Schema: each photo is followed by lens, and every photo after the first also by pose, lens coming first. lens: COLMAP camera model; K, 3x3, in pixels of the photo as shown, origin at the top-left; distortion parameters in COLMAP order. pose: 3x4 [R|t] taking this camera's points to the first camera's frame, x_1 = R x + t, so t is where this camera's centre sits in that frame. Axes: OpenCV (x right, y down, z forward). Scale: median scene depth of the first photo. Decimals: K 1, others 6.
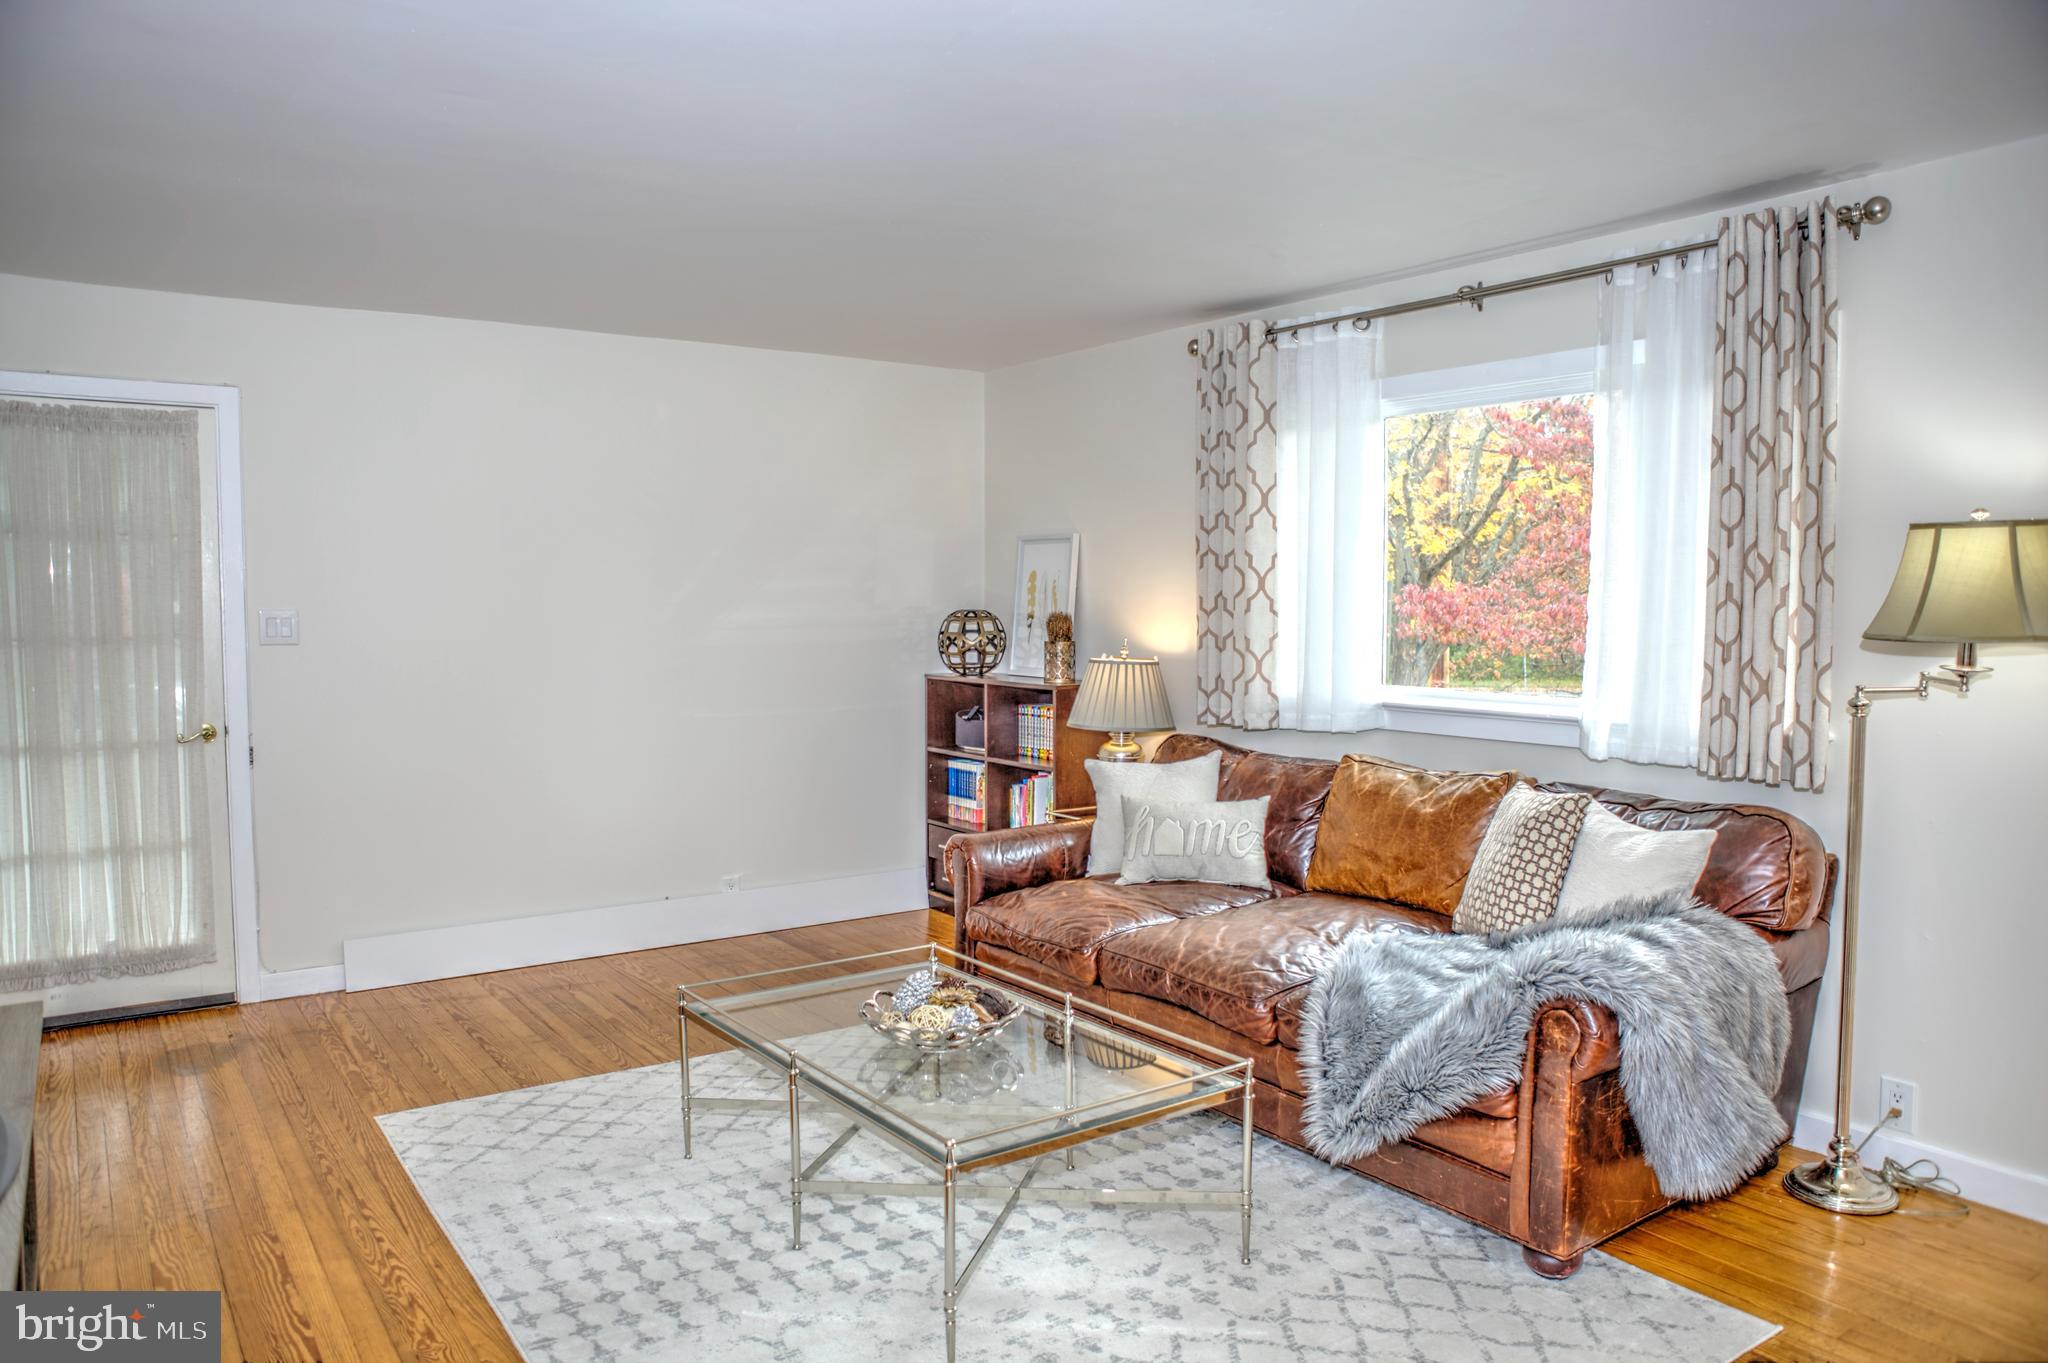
lens RADIAL K [[1412.7, 0, 1024.0], [0, 1412.7, 681.5], [0, 0, 1]] dist [-0.096677, 0.058110]
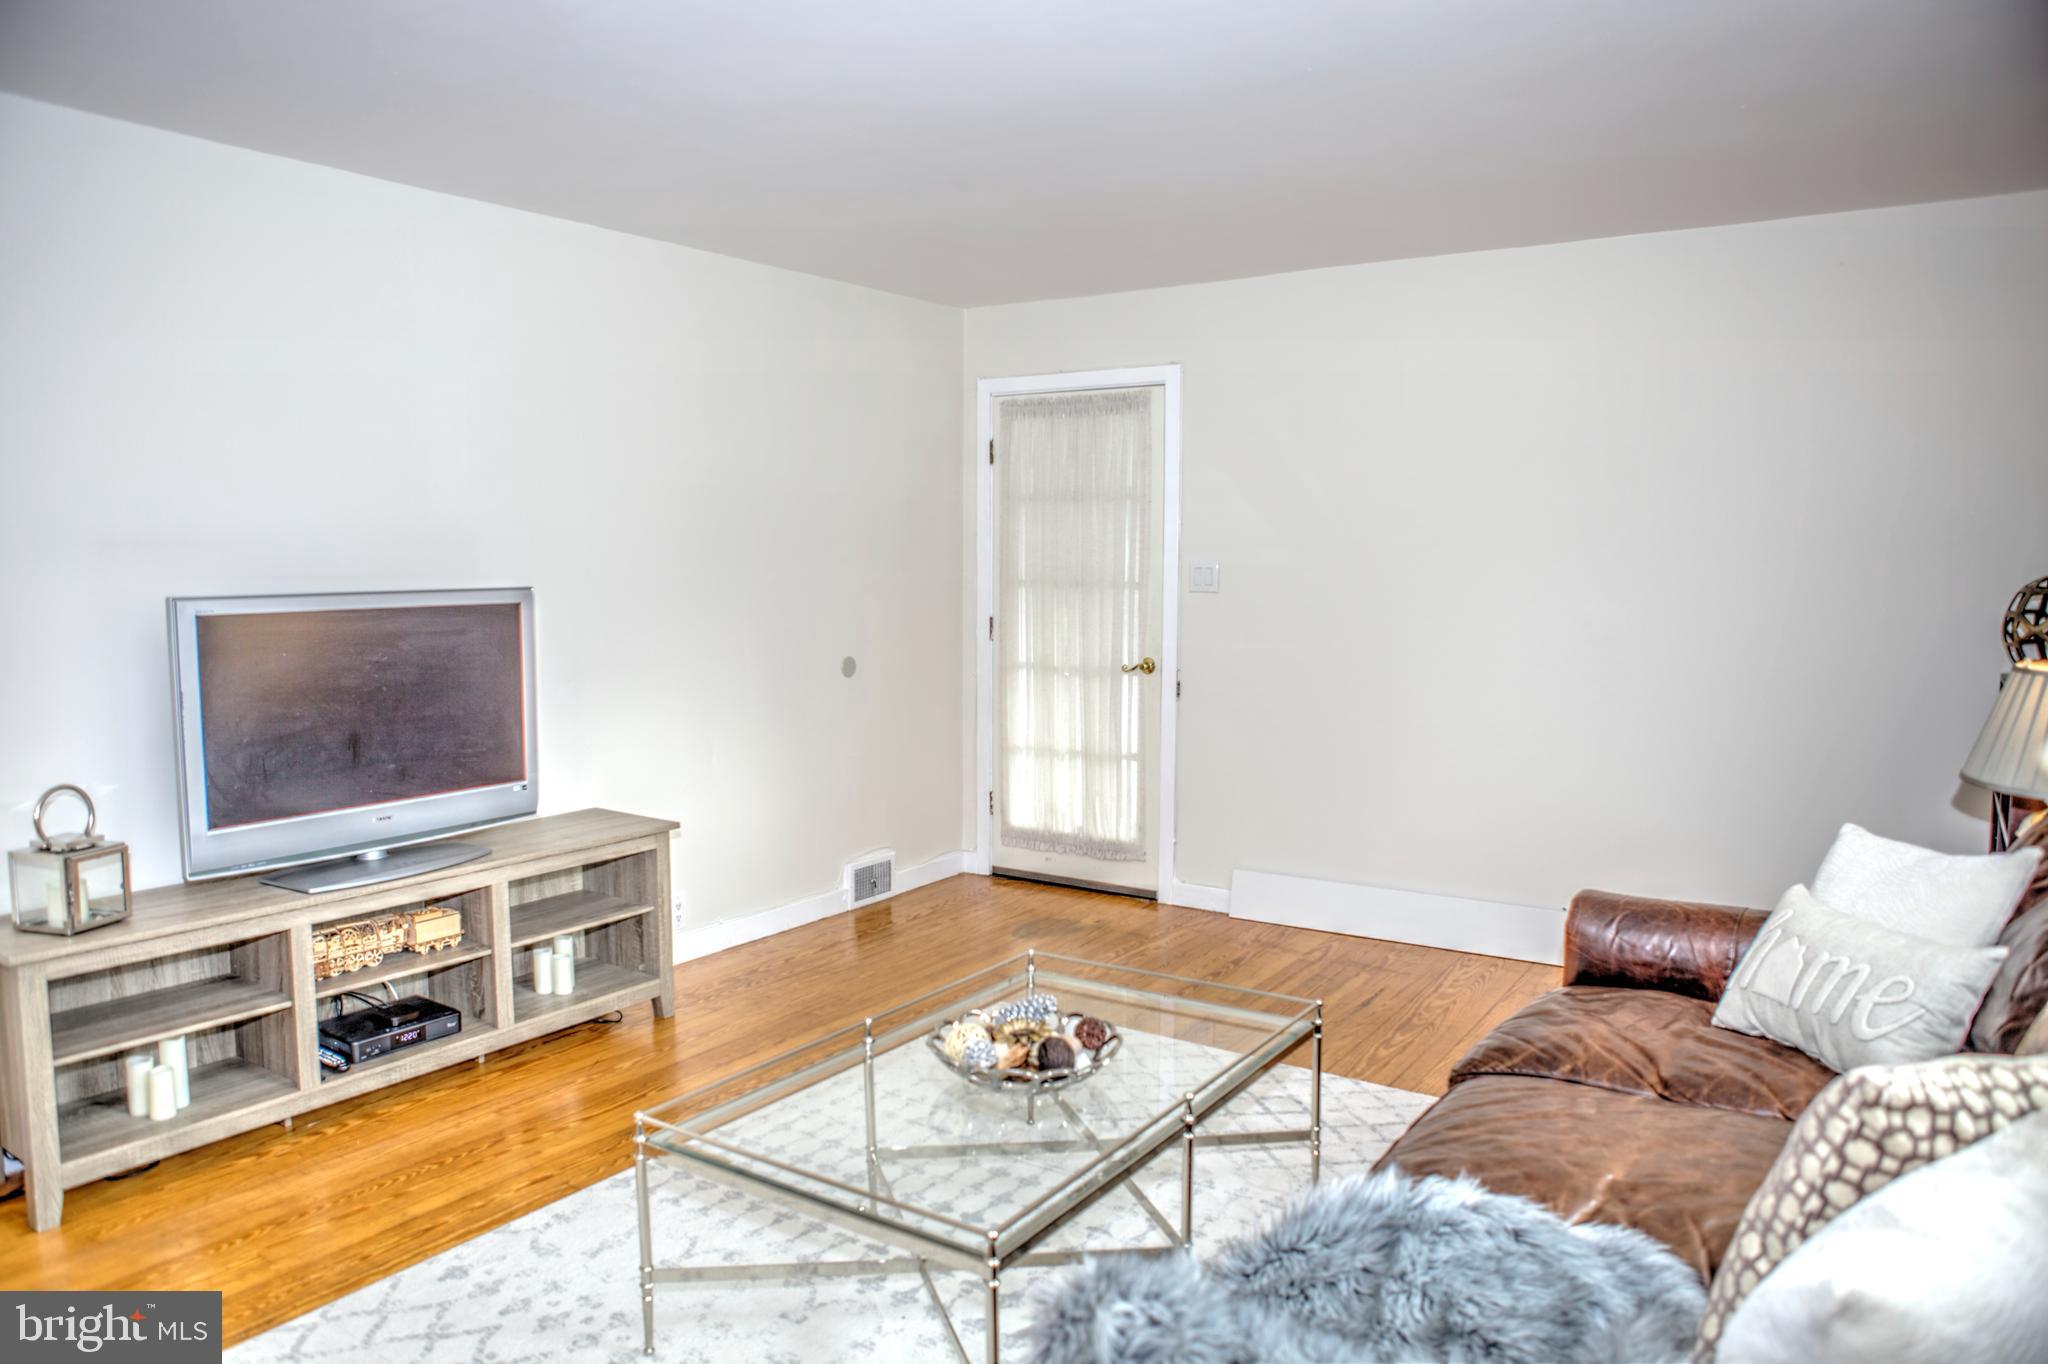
lens RADIAL K [[1412.7, 0, 1024.0], [0, 1412.7, 682.0], [0, 0, 1]] dist [-0.096677, 0.058110]
pose [[0.345835, 0.086949, -0.934258, 0.488488], [-0.055833, 0.995840, 0.072013, -0.029024], [0.936633, 0.027258, 0.349251, 0.483798]]
